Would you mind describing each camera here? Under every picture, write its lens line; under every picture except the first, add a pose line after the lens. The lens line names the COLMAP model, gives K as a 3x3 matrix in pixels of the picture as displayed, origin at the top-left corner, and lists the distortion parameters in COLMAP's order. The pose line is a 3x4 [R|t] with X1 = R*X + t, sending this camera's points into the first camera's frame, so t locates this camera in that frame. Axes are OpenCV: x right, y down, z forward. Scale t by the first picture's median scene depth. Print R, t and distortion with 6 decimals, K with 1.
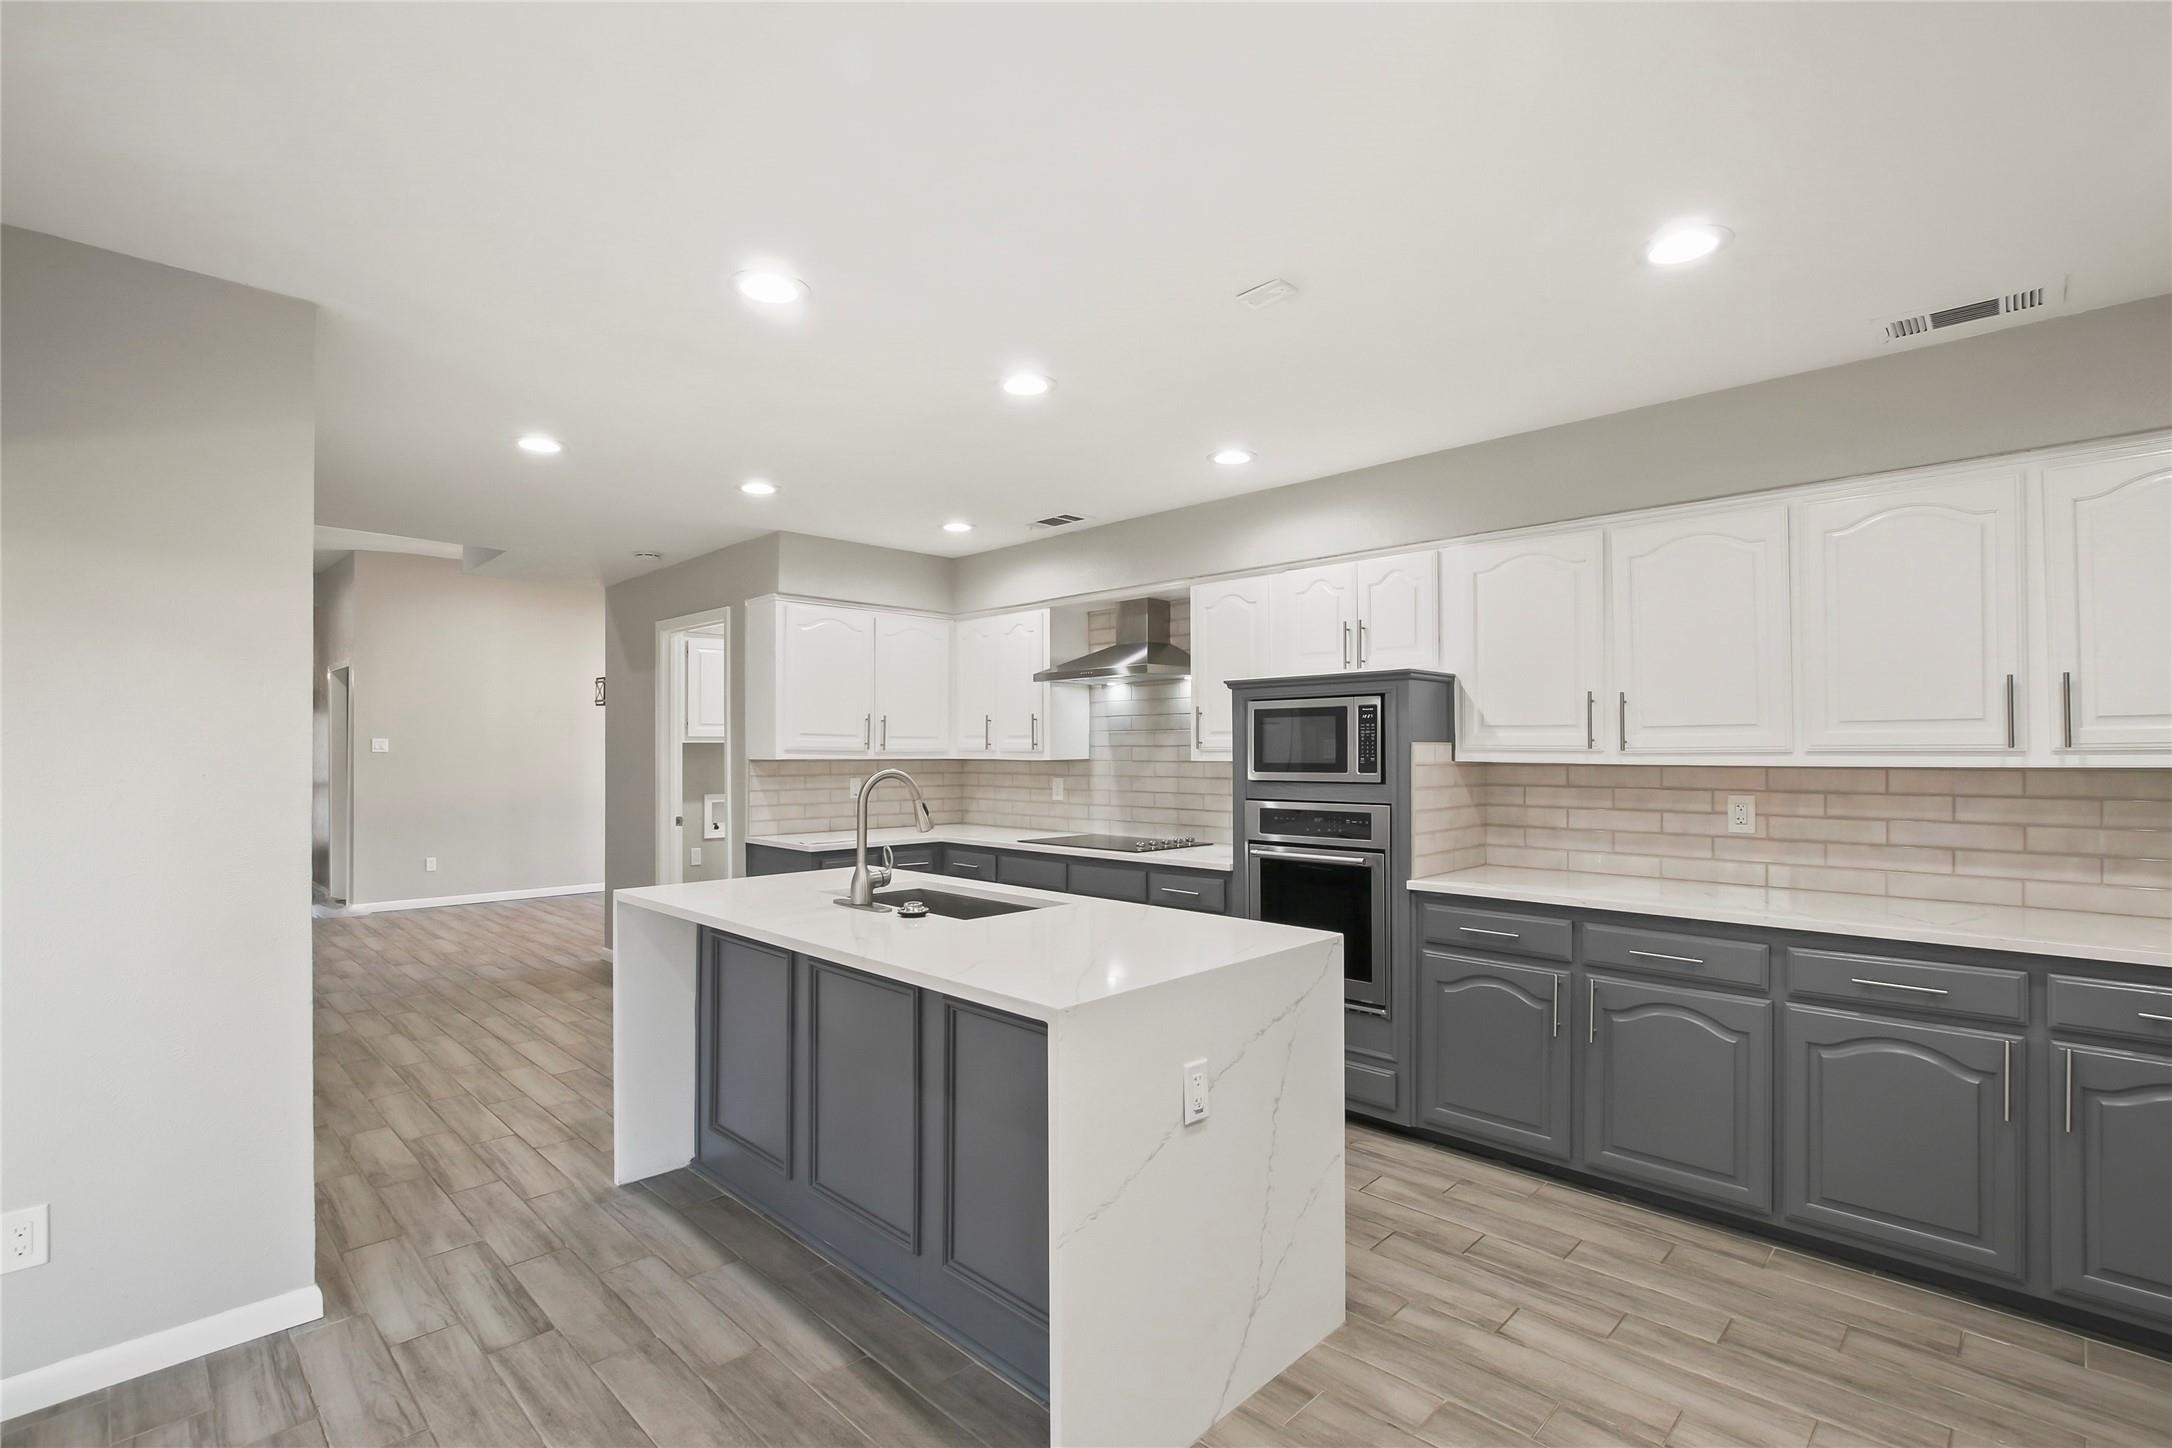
lens RADIAL K [[1001.6, 0, 1085.7], [0, 1001.6, 737.5], [0, 0, 1]] dist [-0.023424, 0.001034]
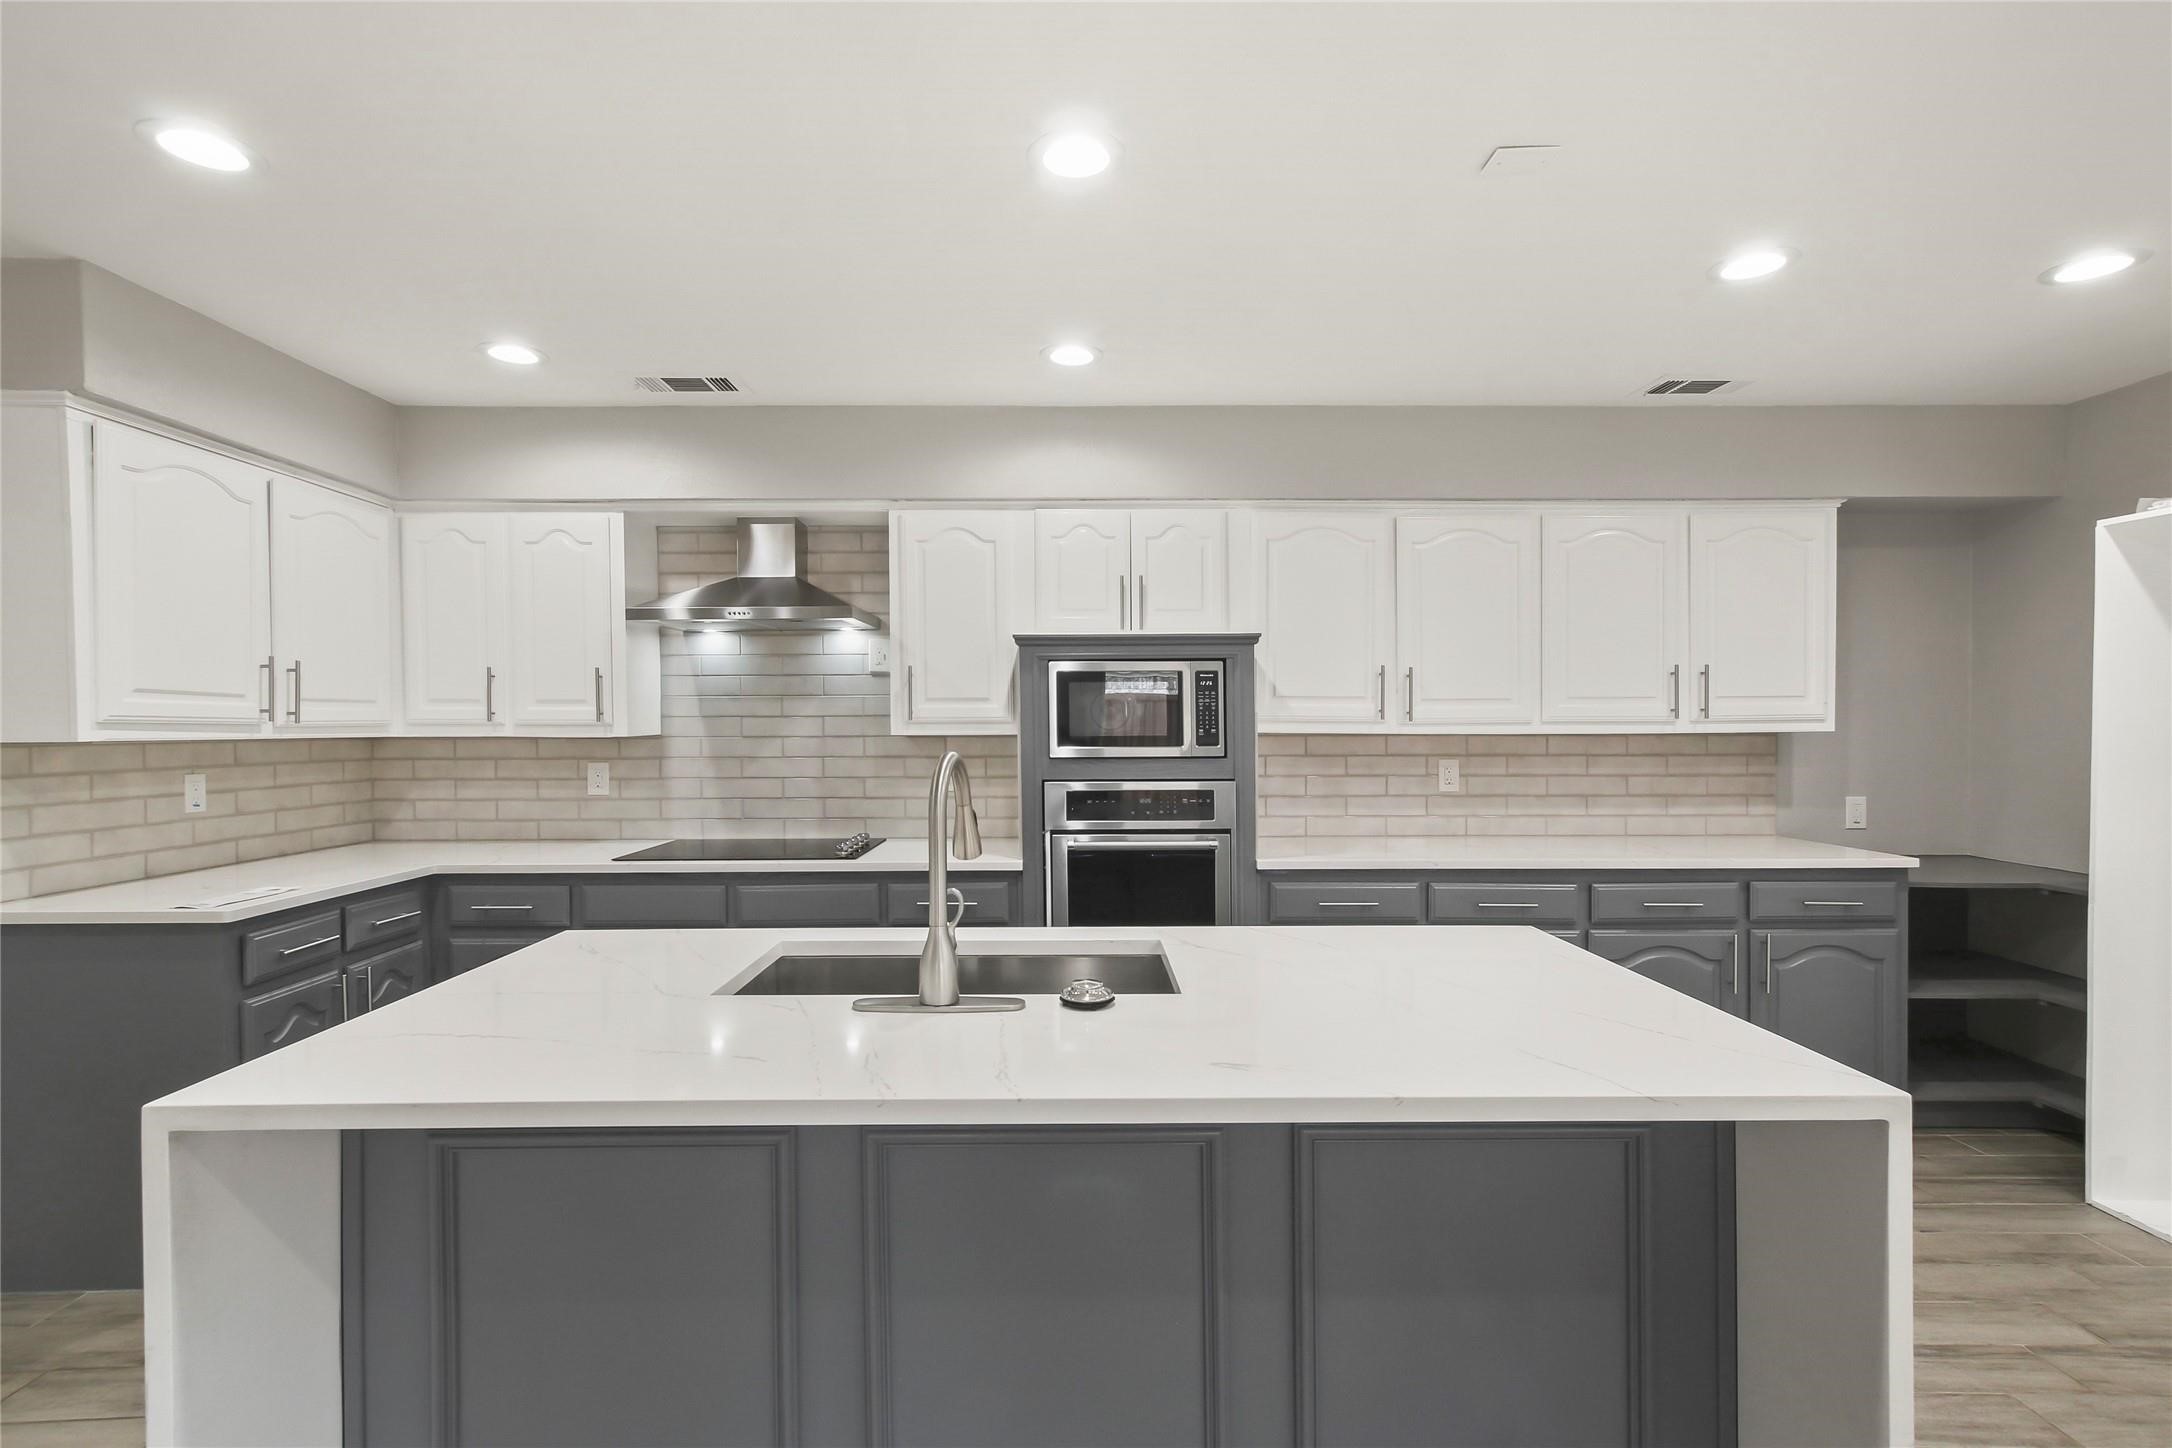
lens RADIAL K [[992.5, 0, 1097.7], [0, 992.5, 725.2], [0, 0, 1]] dist [0.003162, 0.000755]
pose [[0.701757, -0.002734, 0.712411, -0.422356], [-0.007111, 0.999916, 0.010841, 0.007520], [-0.712381, -0.012674, 0.701679, 0.433929]]
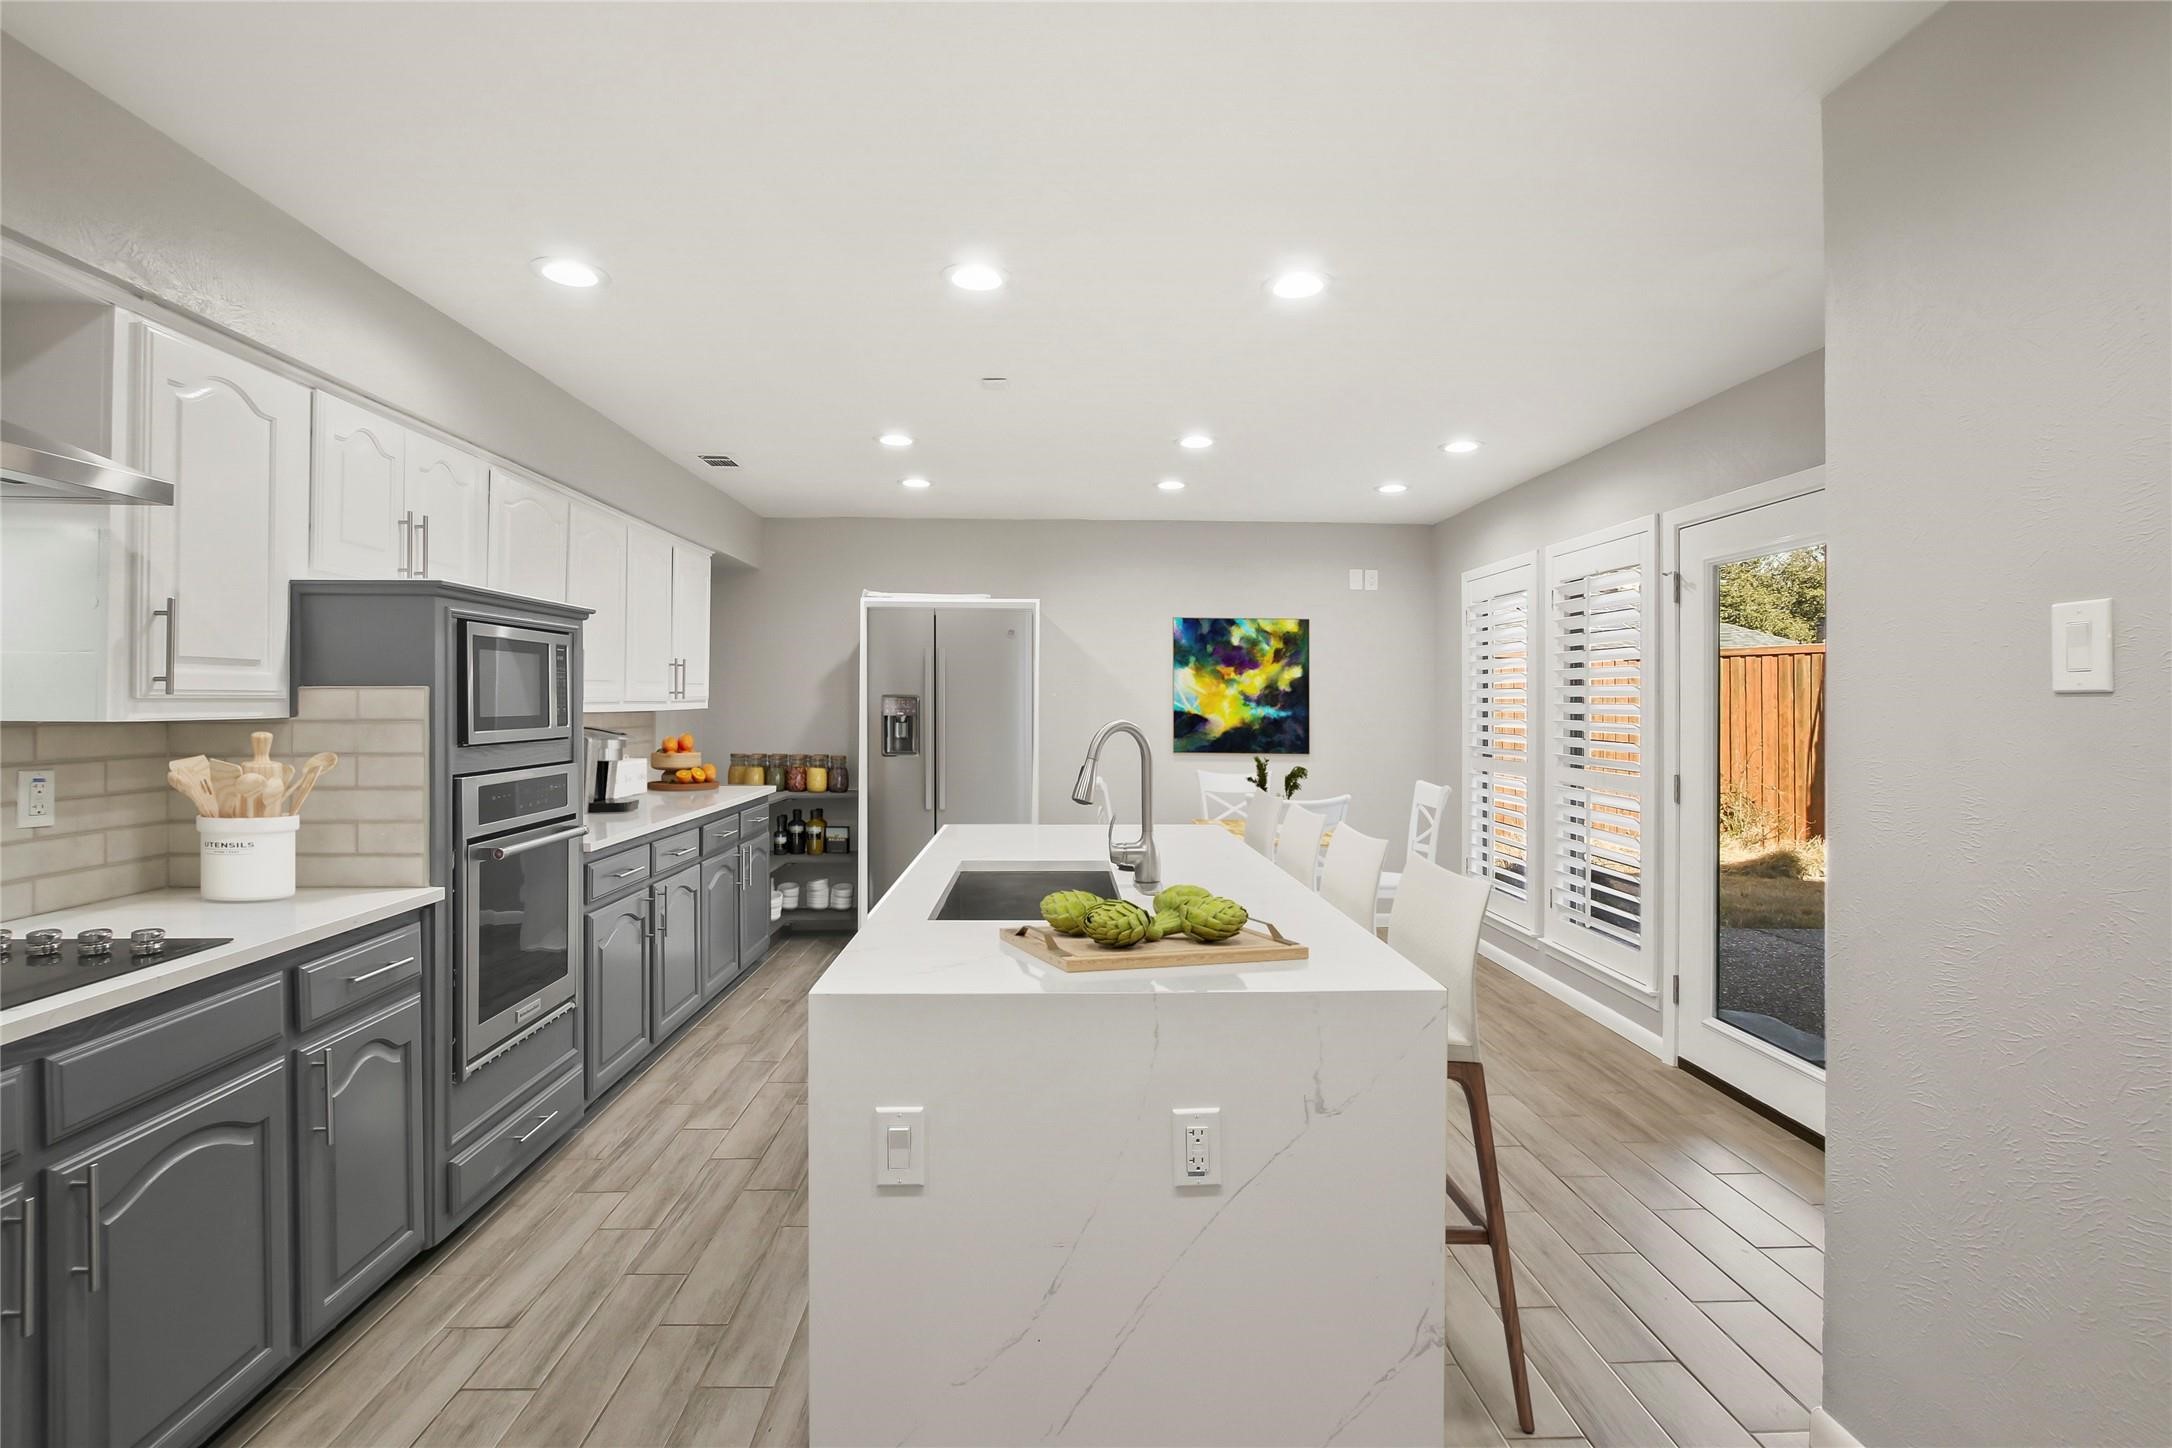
lens RADIAL K [[992.5, 0, 1097.7], [0, 992.5, 725.2], [0, 0, 1]] dist [0.003162, 0.000755]
pose [[-0.733930, -0.016686, 0.679021, -0.598536], [-0.009464, 0.999852, 0.014340, 0.018009], [-0.679160, 0.004099, -0.733979, 1.288418]]
